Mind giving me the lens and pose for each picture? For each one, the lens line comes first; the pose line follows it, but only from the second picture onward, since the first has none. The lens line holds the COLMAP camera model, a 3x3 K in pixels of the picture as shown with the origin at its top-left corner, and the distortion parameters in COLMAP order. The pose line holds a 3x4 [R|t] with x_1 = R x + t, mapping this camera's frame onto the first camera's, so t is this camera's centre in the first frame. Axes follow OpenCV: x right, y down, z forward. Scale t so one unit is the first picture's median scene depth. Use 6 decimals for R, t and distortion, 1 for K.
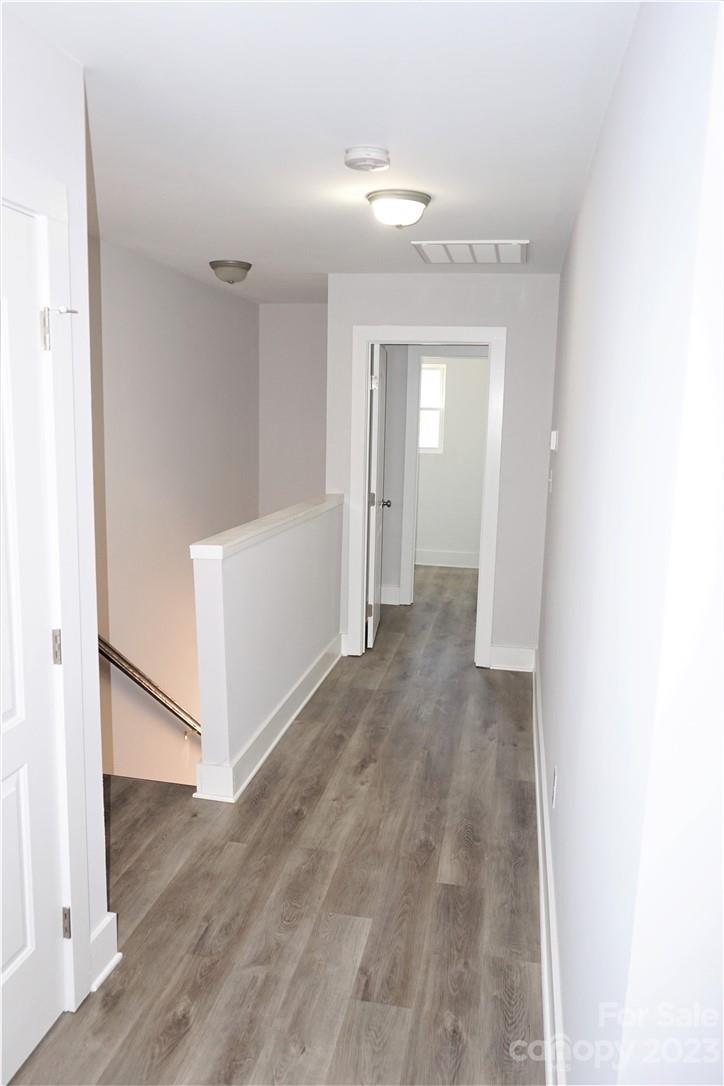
lens RADIAL K [[842.7, 0, 362.0], [0, 842.7, 543.0], [0, 0, 1]] dist [0.108533, 0.001641]
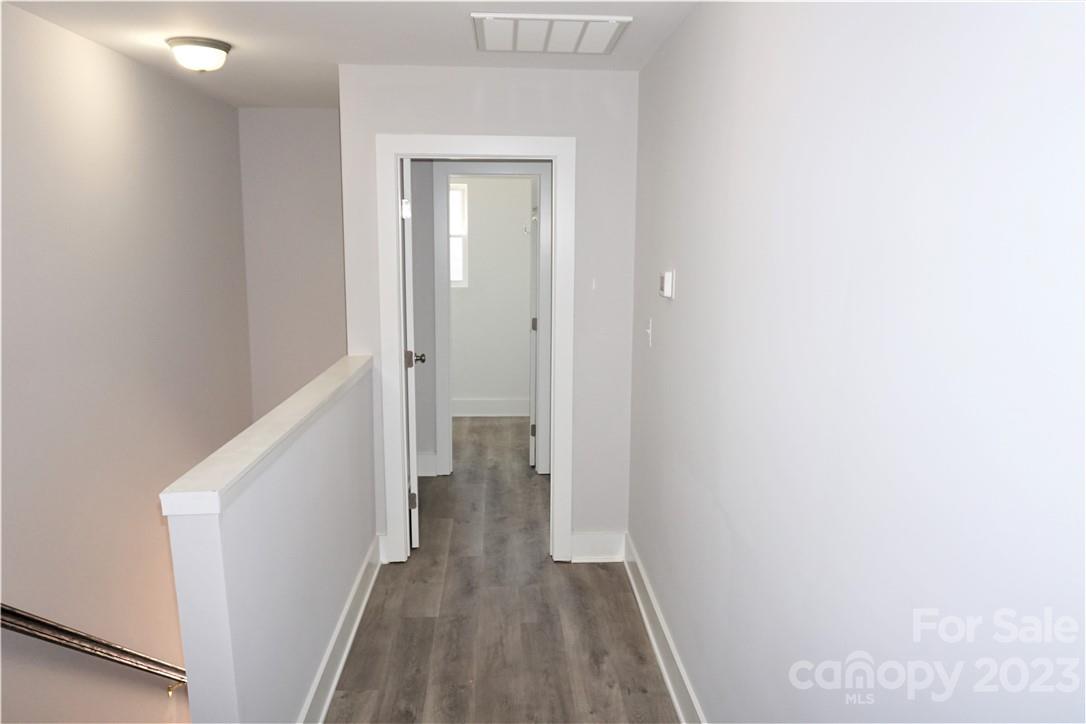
lens RADIAL K [[834.2, 0, 543.5], [0, 834.2, 365.3], [0, 0, 1]] dist [0.016409, 0.007208]
pose [[0.971176, -0.060203, 0.230638, -0.046570], [0.058654, 0.998186, 0.013571, -0.050791], [-0.231036, 0.000348, 0.972945, 0.235113]]
